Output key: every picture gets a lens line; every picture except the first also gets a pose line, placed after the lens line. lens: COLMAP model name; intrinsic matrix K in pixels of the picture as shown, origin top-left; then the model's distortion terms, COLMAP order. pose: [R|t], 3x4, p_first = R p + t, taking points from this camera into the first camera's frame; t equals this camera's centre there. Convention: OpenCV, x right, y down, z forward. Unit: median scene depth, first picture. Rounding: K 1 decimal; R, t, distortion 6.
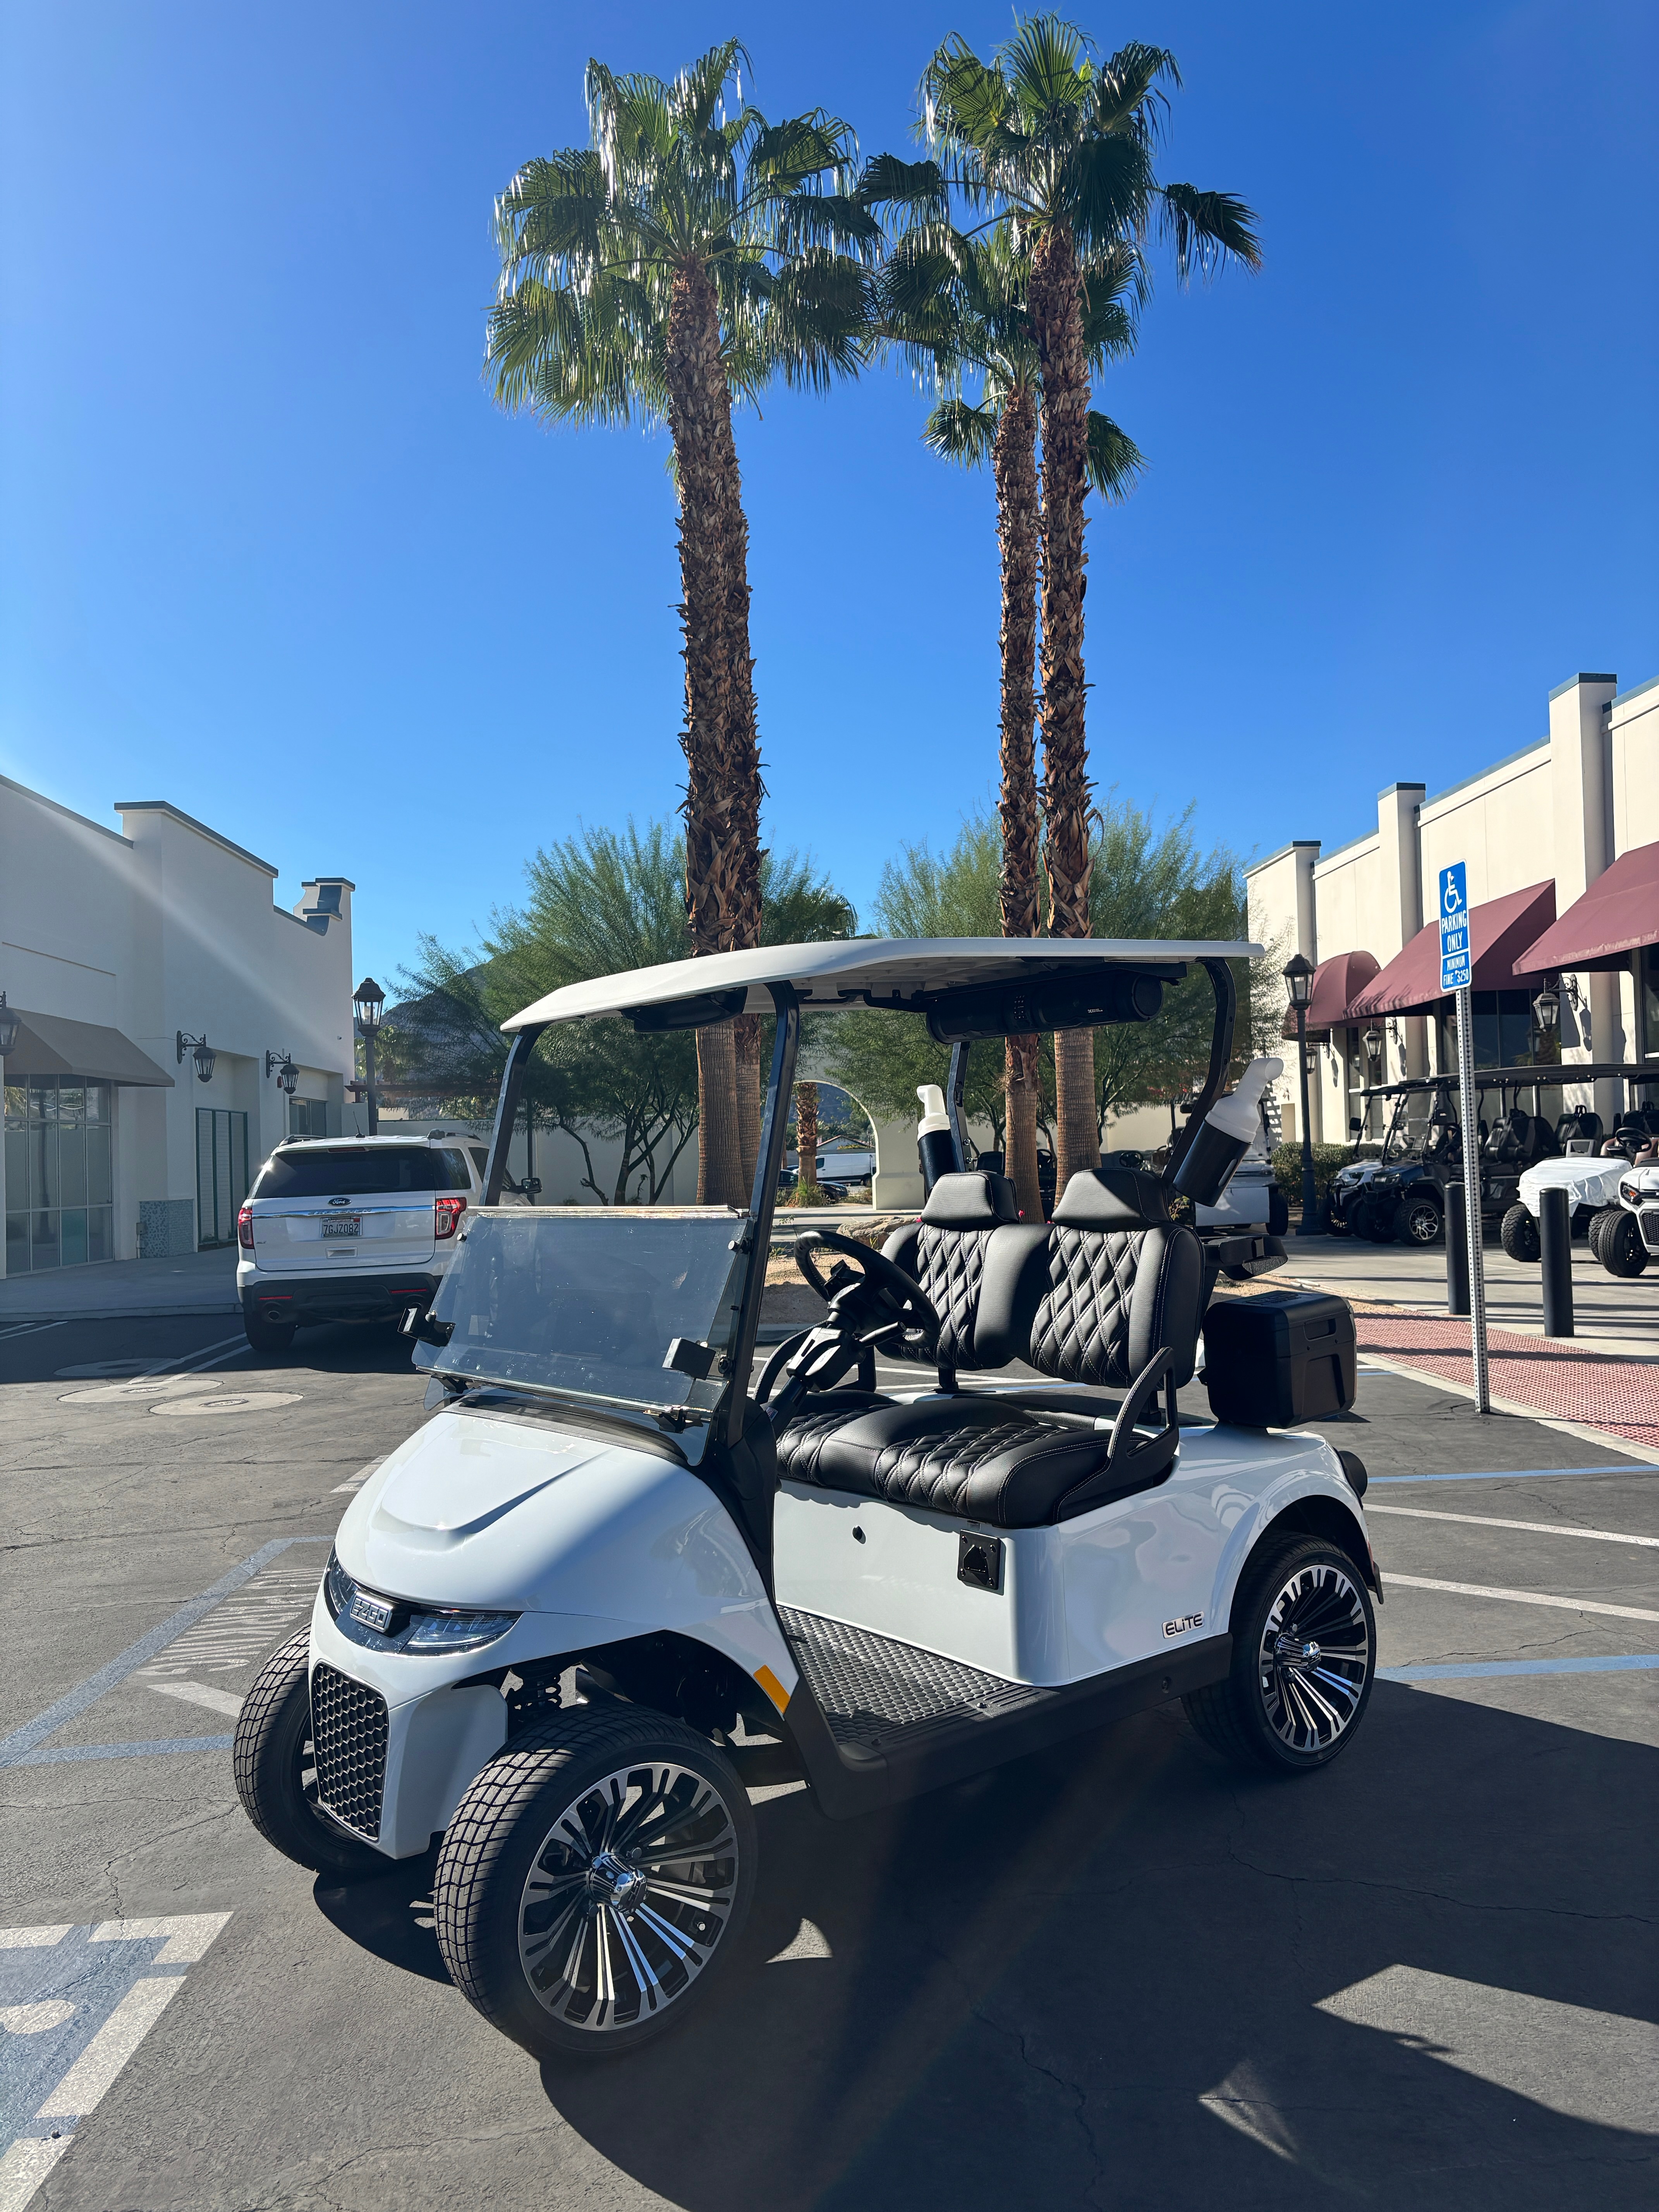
lens RADIAL K [[1608.4, 0, 829.5], [0, 1608.4, 1106.0], [0, 0, 1]] dist [0.054525, -0.057172]
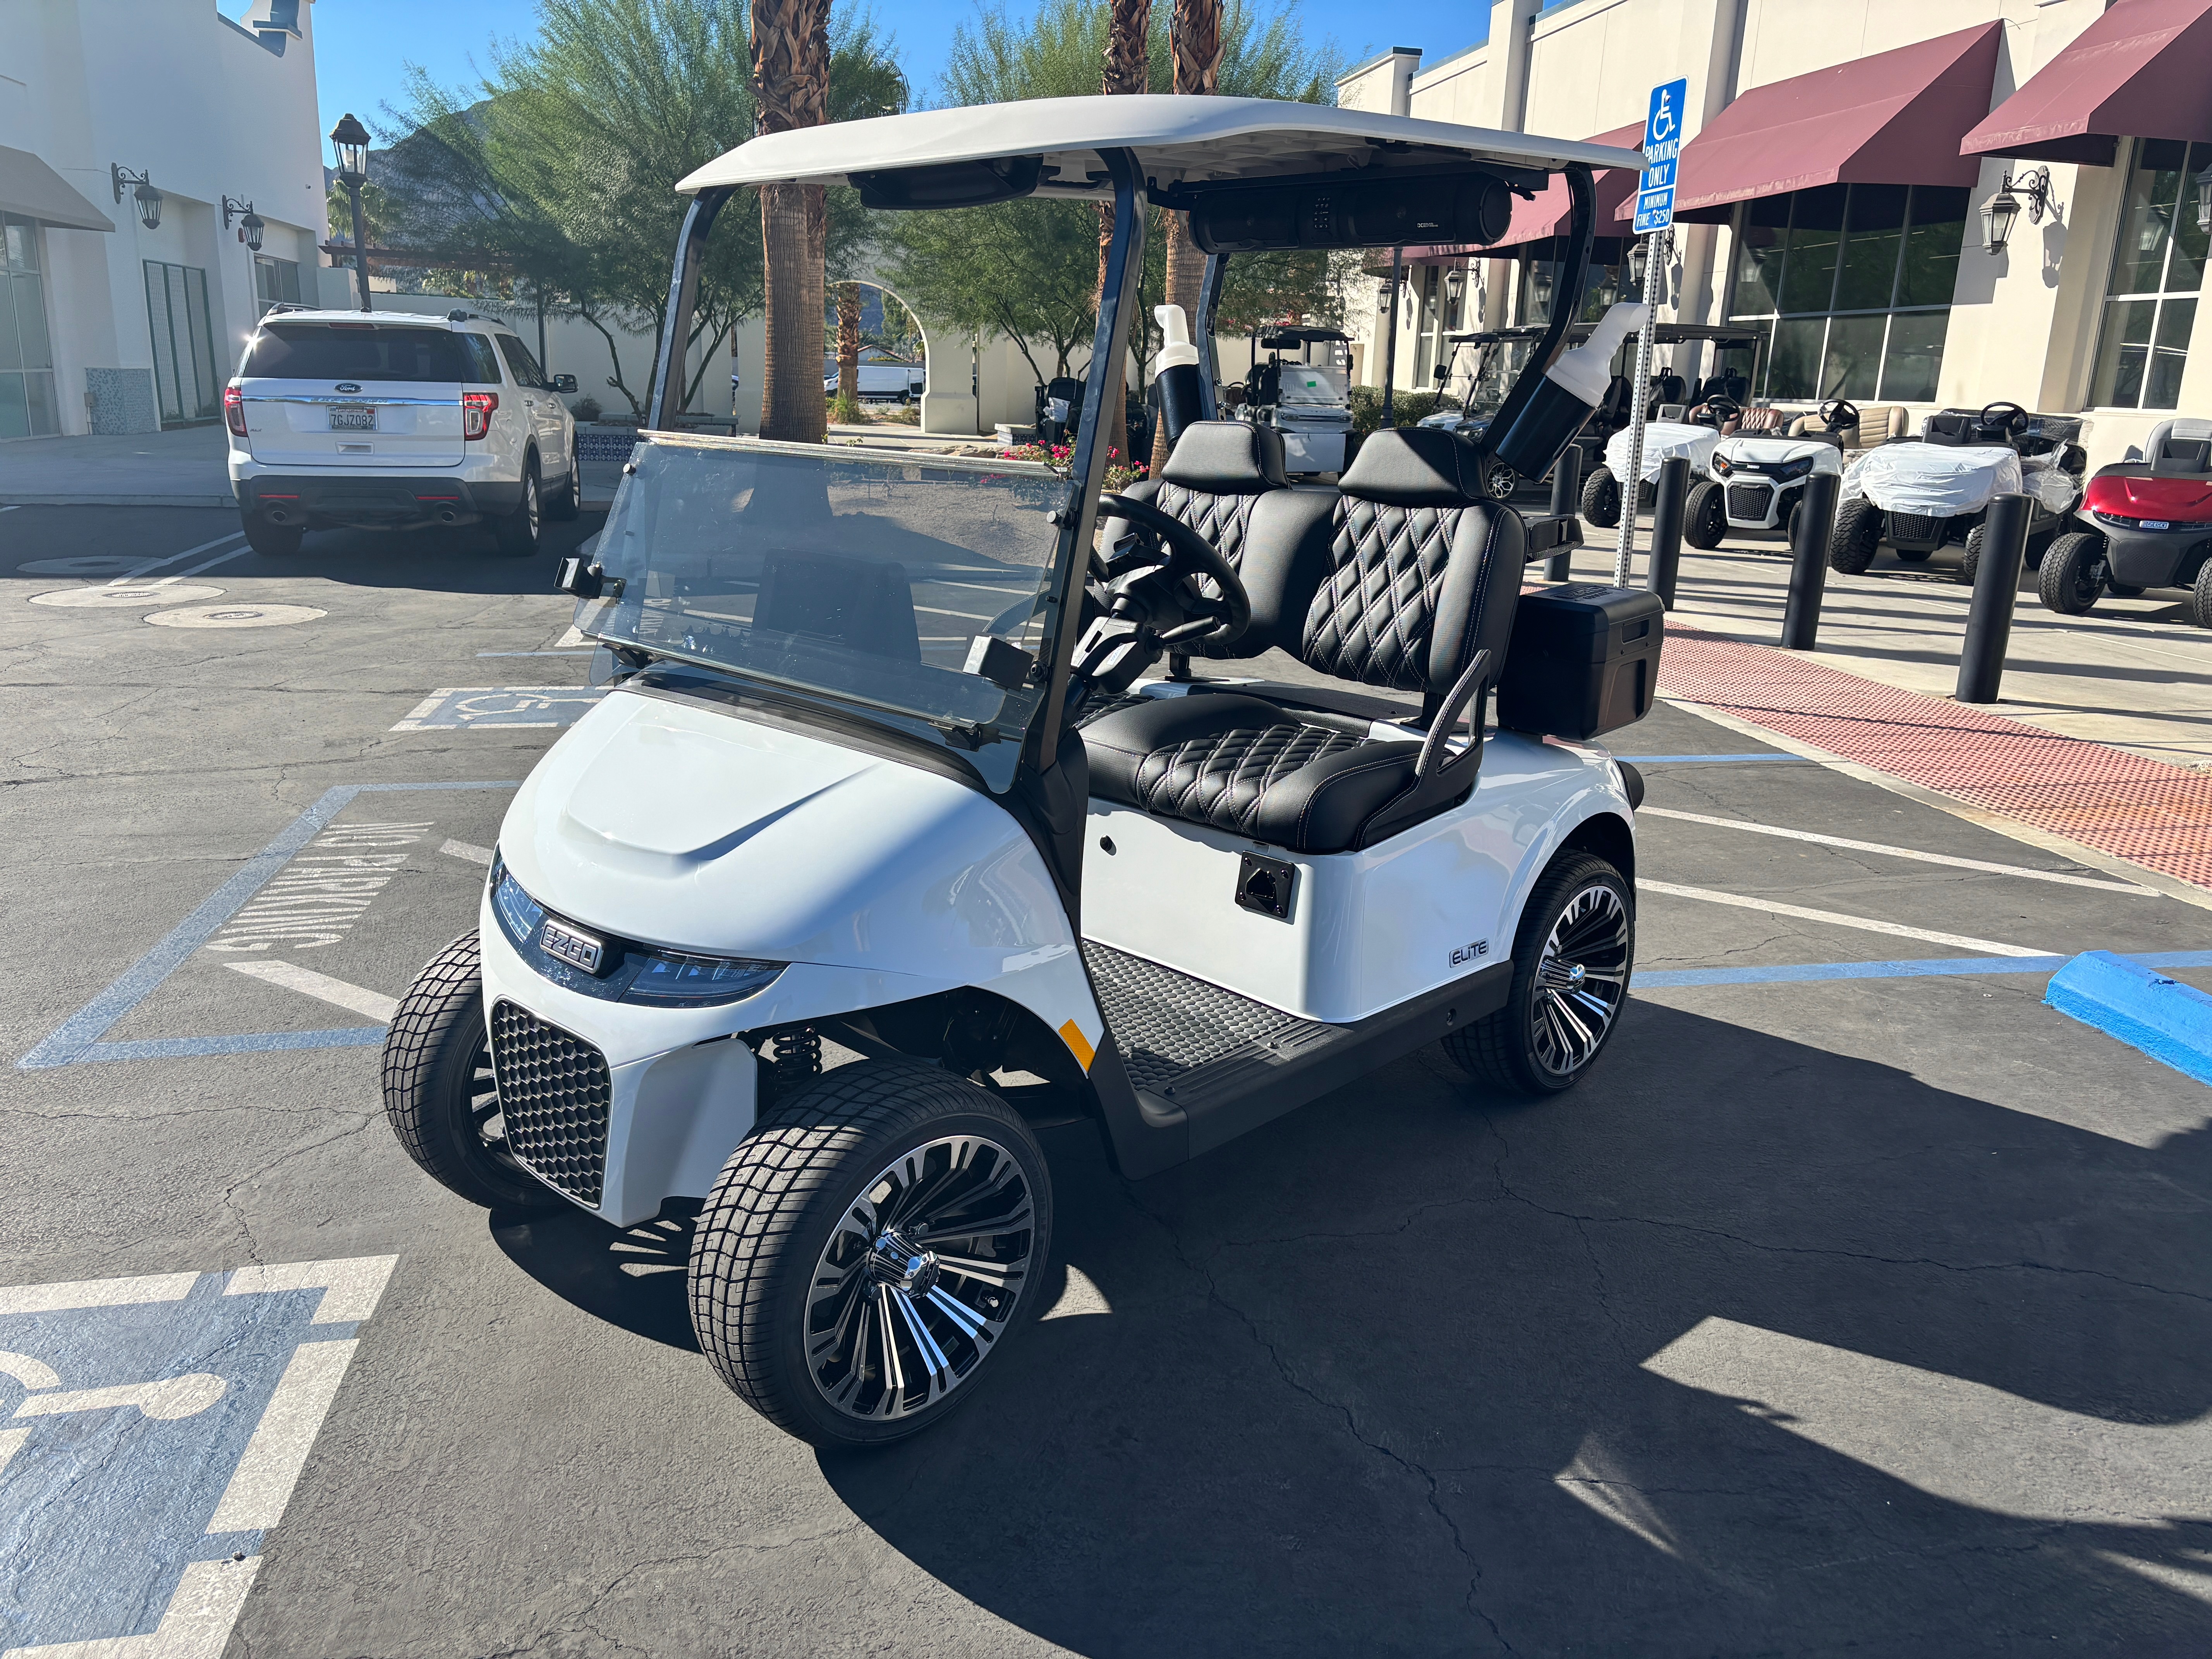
lens RADIAL K [[1657.6, 0, 1106.0], [0, 1657.6, 829.5], [0, 0, 1]] dist [-0.008220, 0.047245]
pose [[0.989074, 0.027075, 0.144912, -0.108274], [-0.068450, 0.954946, 0.288776, 0.000883], [-0.130564, -0.295540, 0.946366, 0.157360]]
